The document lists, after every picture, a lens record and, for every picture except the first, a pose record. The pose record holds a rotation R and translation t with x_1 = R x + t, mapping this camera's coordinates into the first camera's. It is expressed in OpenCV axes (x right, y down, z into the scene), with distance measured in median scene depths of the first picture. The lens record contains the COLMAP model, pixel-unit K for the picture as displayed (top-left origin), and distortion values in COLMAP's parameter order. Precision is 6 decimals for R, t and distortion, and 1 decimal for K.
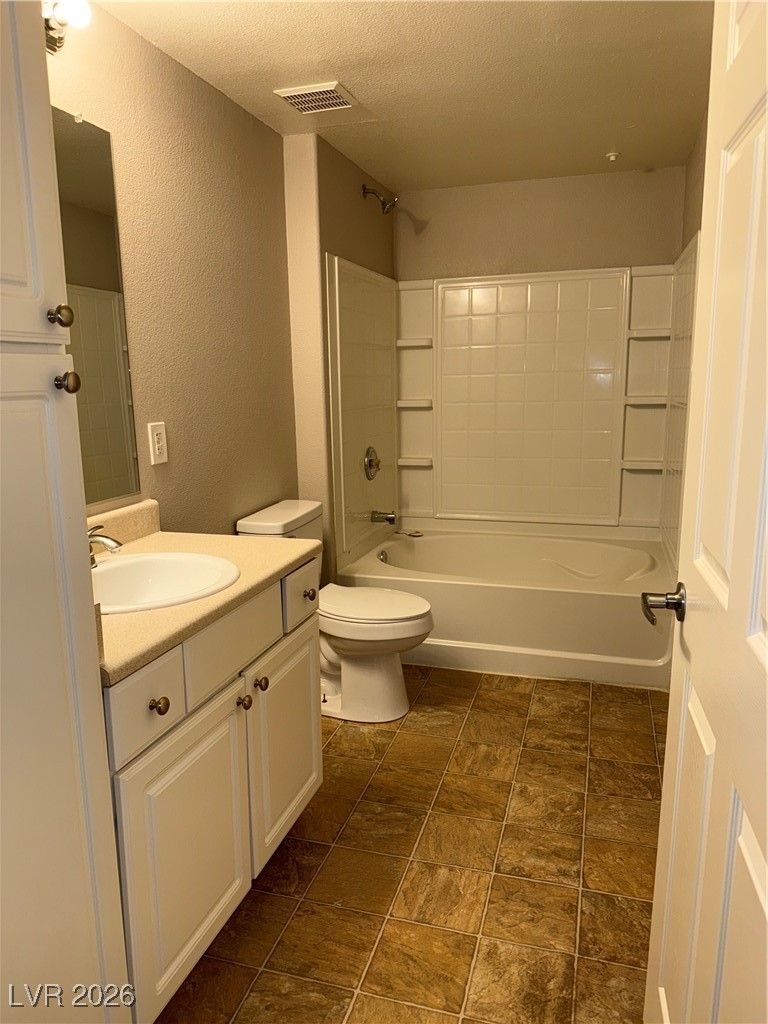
lens RADIAL K [[738.3, 0, 383.6], [0, 738.3, 512.2], [0, 0, 1]] dist [0.024444, -0.004436]
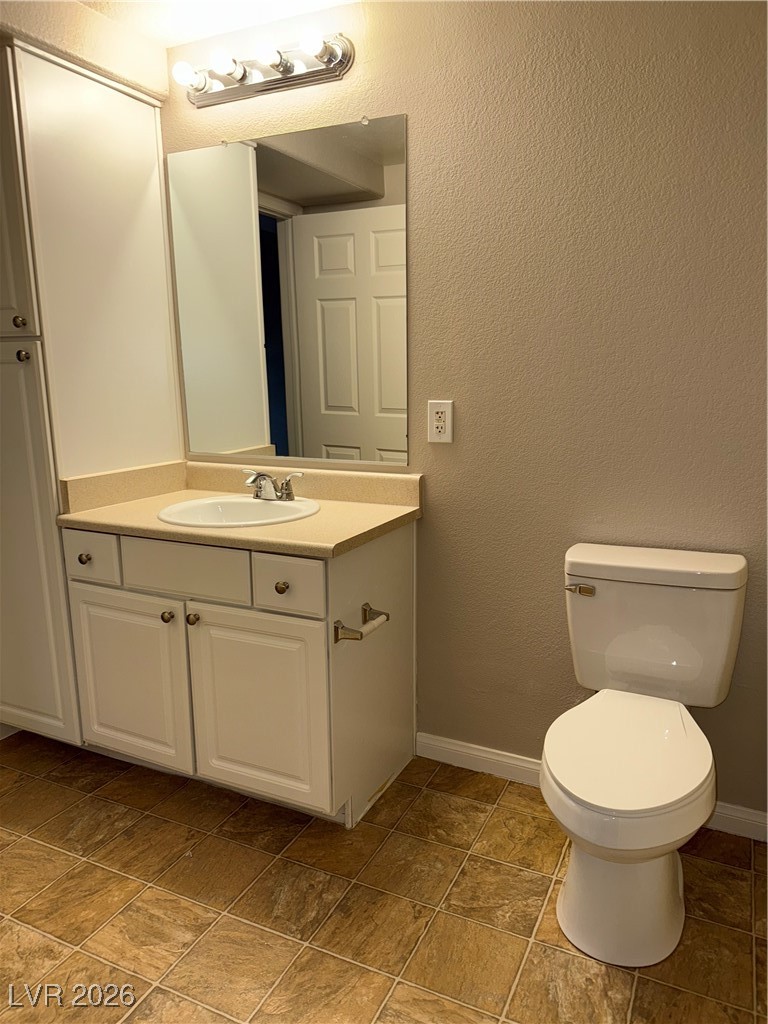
lens RADIAL K [[738.3, 0, 383.8], [0, 738.3, 517.5], [0, 0, 1]] dist [0.024444, -0.004436]
pose [[-0.158670, 0.221834, -0.962088, 0.785246], [-0.173890, 0.952922, 0.248399, -0.236271], [0.971898, 0.206711, -0.112626, 1.253246]]
